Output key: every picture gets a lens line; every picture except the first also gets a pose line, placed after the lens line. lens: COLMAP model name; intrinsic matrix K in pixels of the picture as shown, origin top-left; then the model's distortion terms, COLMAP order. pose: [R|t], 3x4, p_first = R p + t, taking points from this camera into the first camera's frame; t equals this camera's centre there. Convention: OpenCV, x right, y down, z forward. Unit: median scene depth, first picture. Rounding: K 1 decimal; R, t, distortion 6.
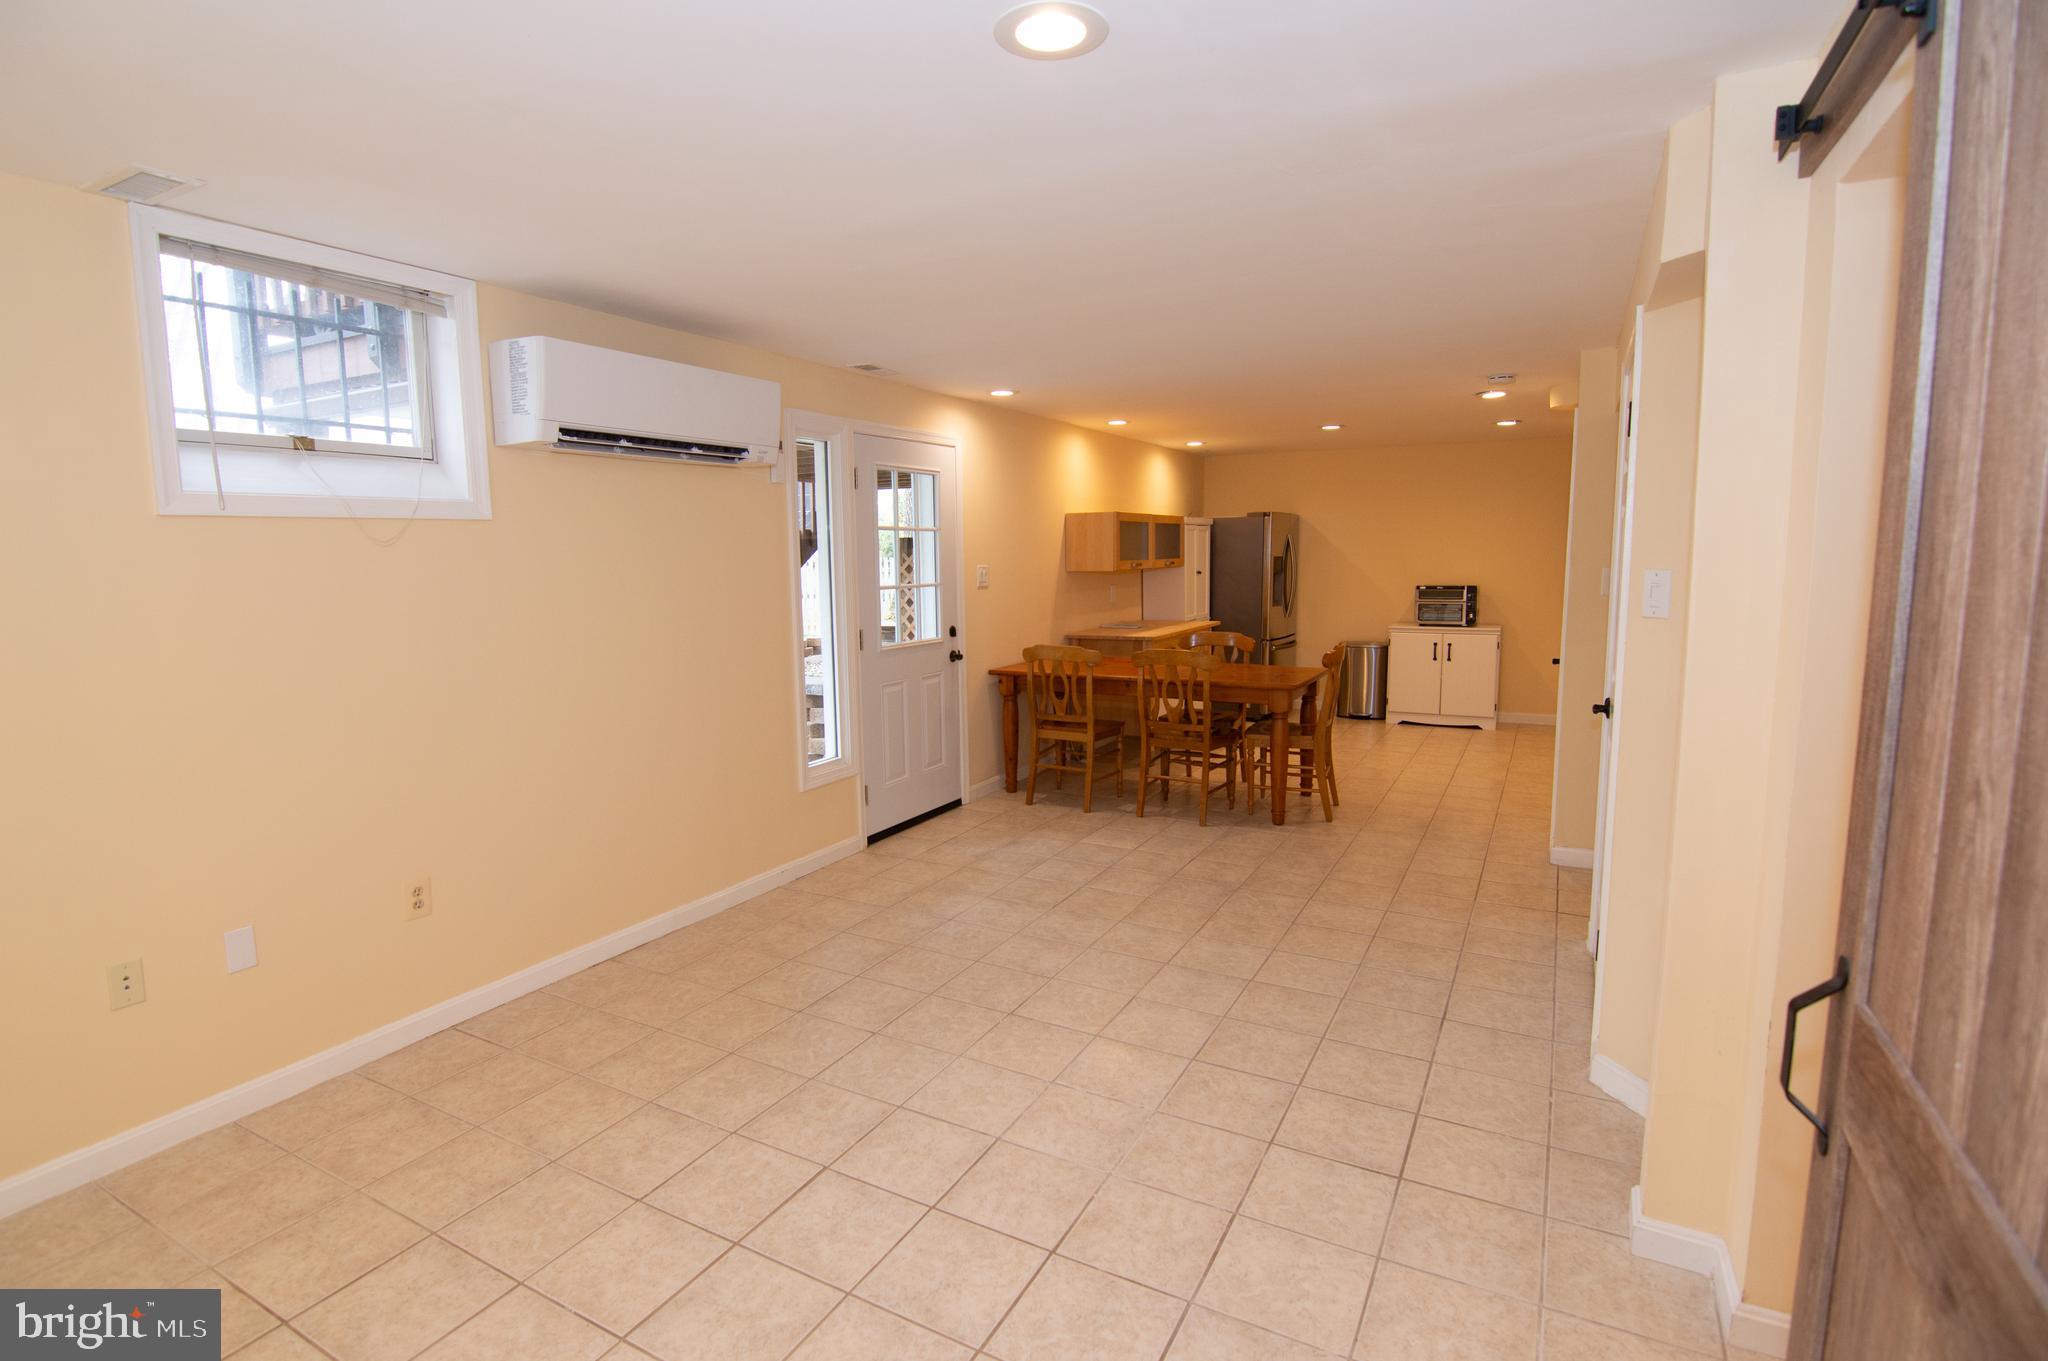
lens RADIAL K [[1019.7, 0, 1016.5], [0, 1019.7, 694.2], [0, 0, 1]] dist [-0.011157, -0.008115]
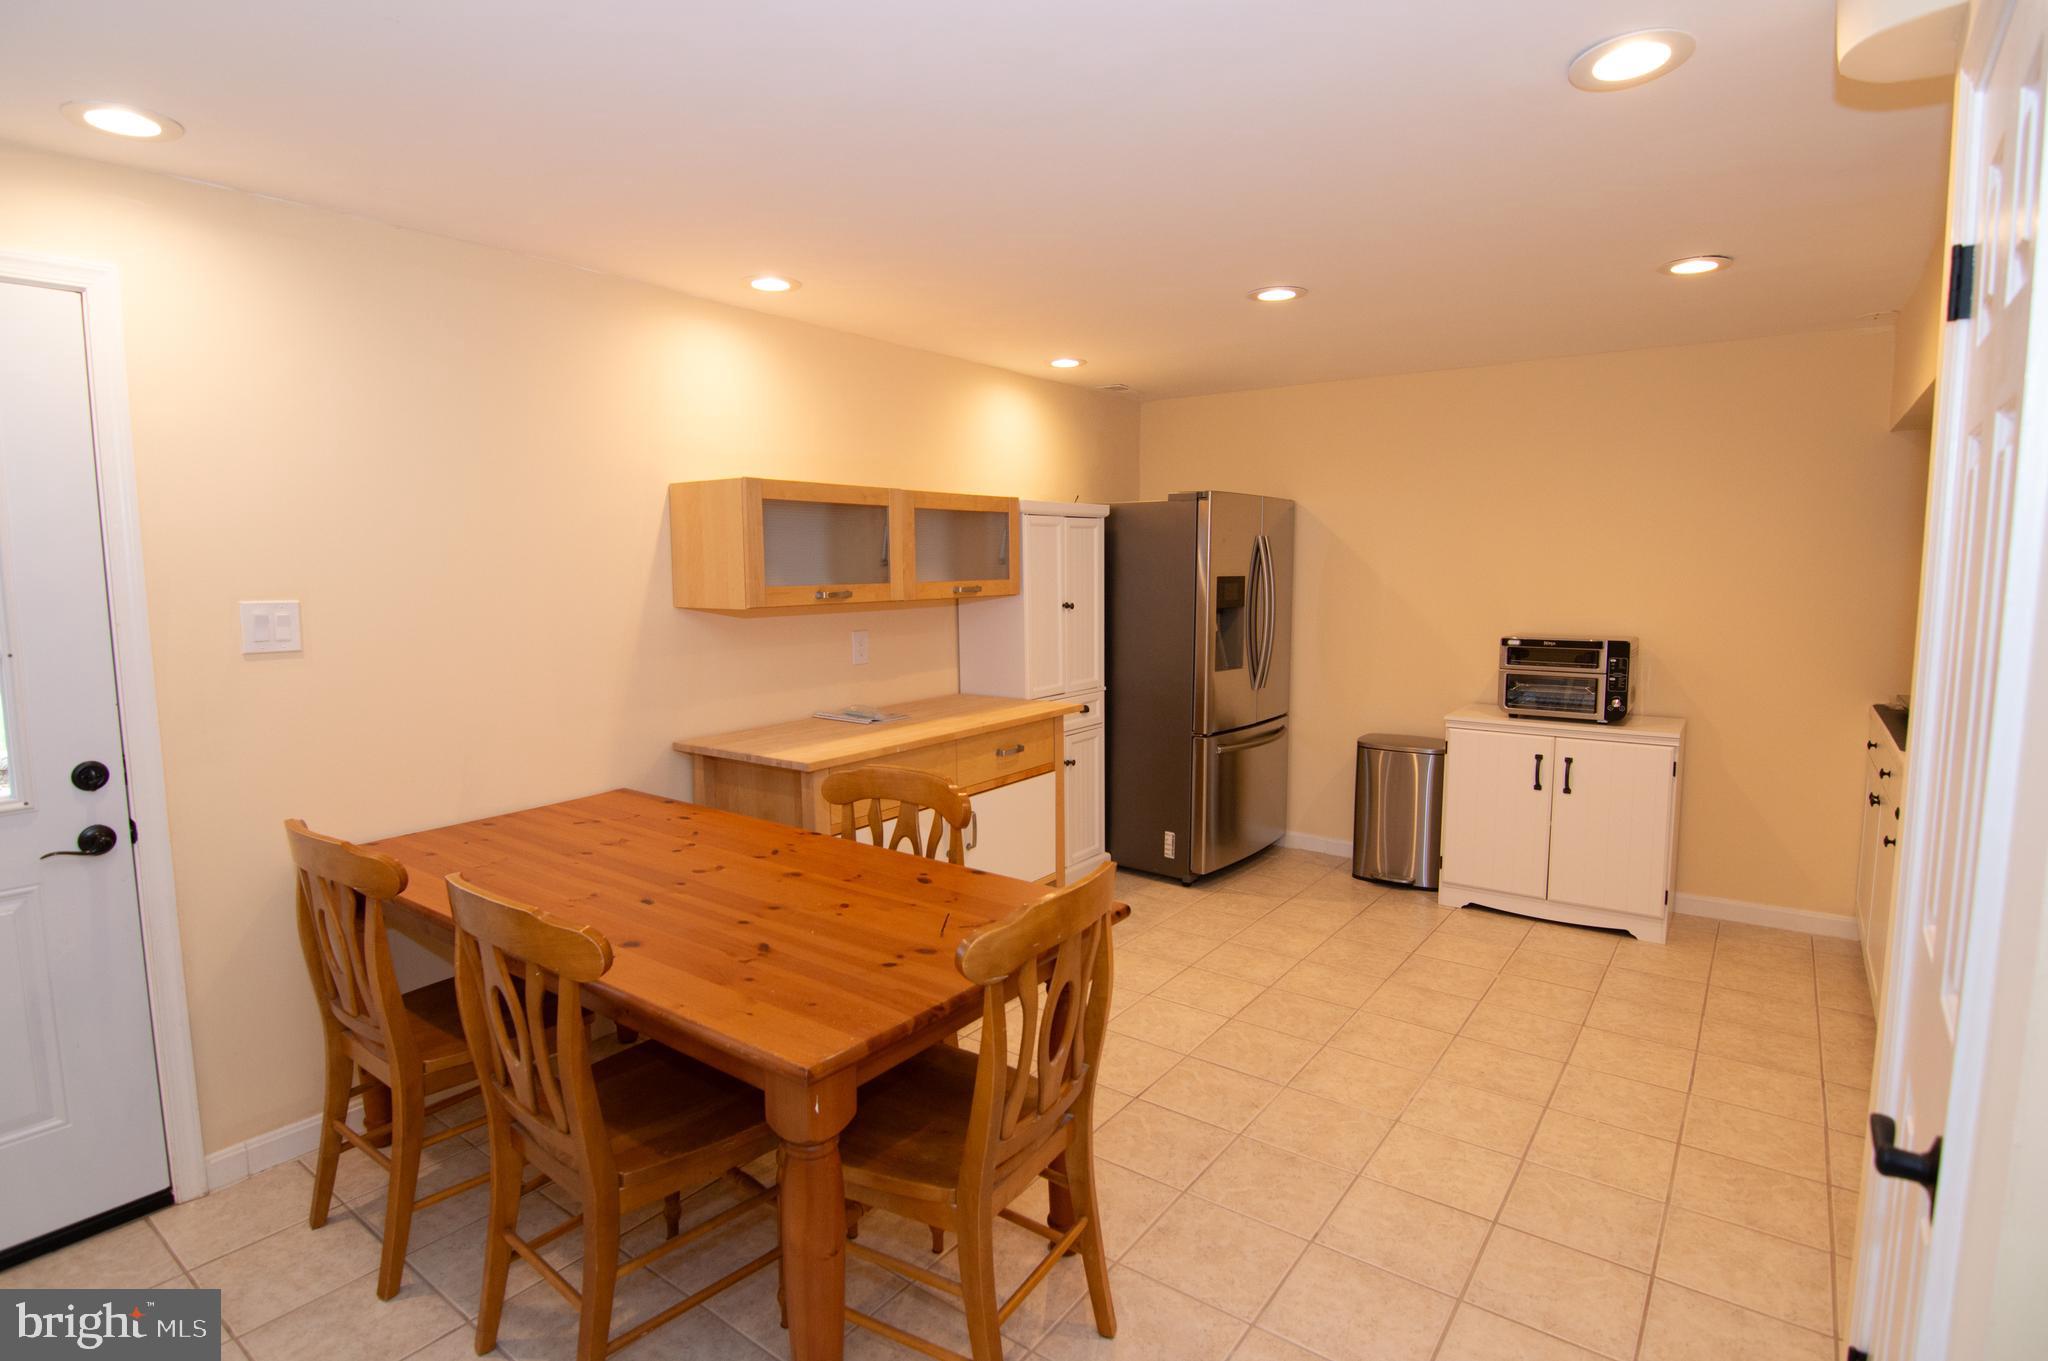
lens RADIAL K [[1019.7, 0, 1000.6], [0, 1019.7, 669.2], [0, 0, 1]] dist [-0.011157, -0.008115]
pose [[0.987815, 0.026173, -0.153415, 0.433742], [-0.030559, 0.999187, -0.026302, -0.134563], [0.152602, 0.030669, 0.987812, 0.896411]]
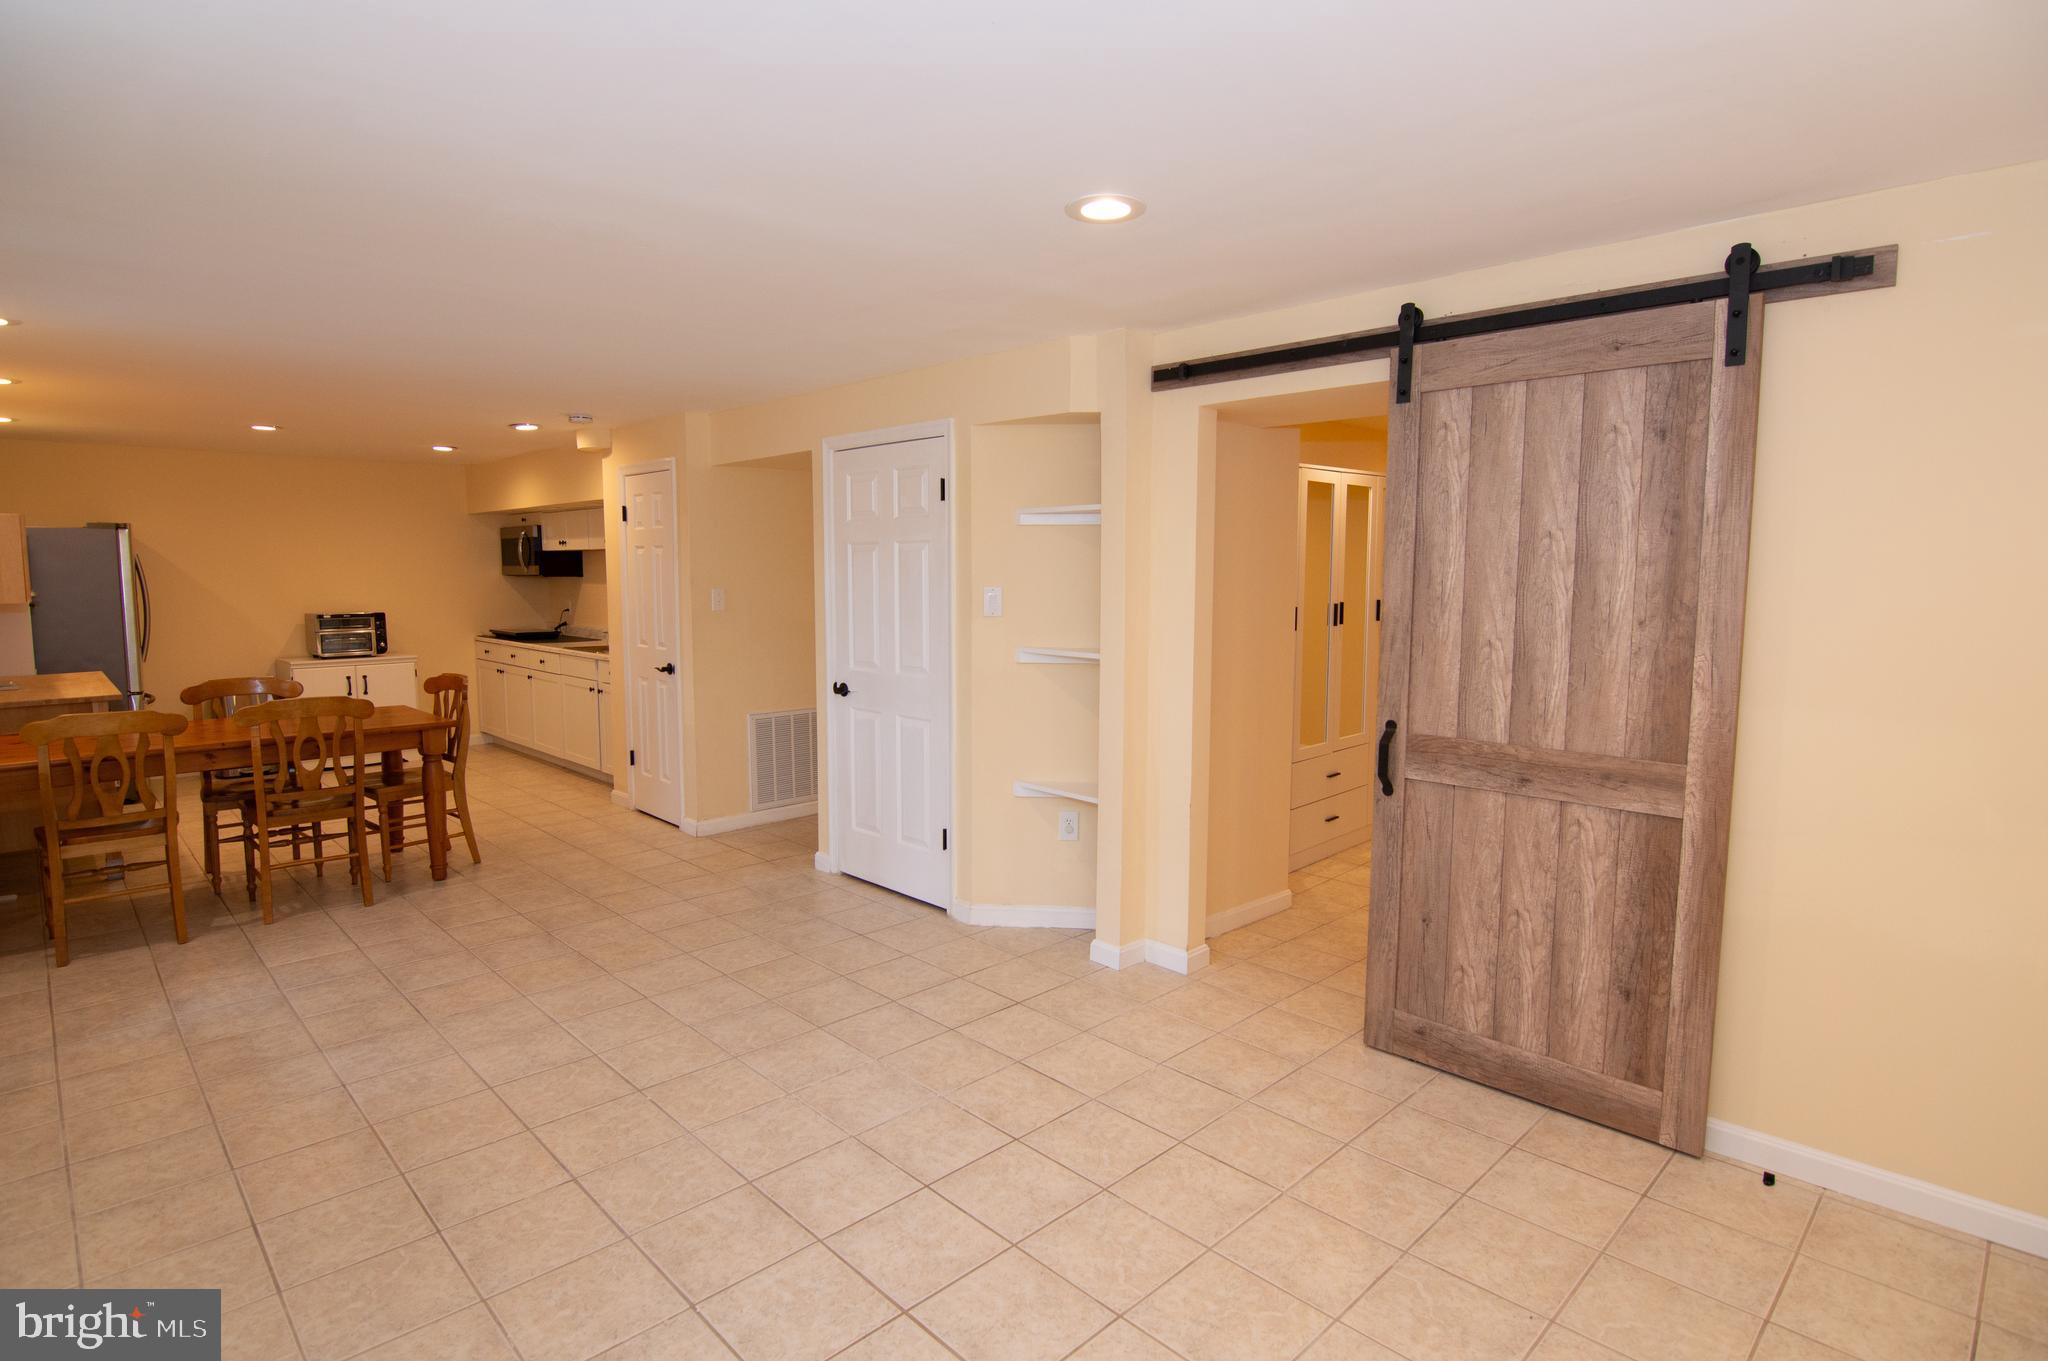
lens RADIAL K [[1019.7, 0, 1041.1], [0, 1019.7, 707.6], [0, 0, 1]] dist [-0.011157, -0.008115]
pose [[0.271896, -0.115704, 0.955345, -0.550327], [0.128618, 0.988208, 0.083078, -0.035063], [-0.953693, 0.100286, 0.283572, 0.289735]]
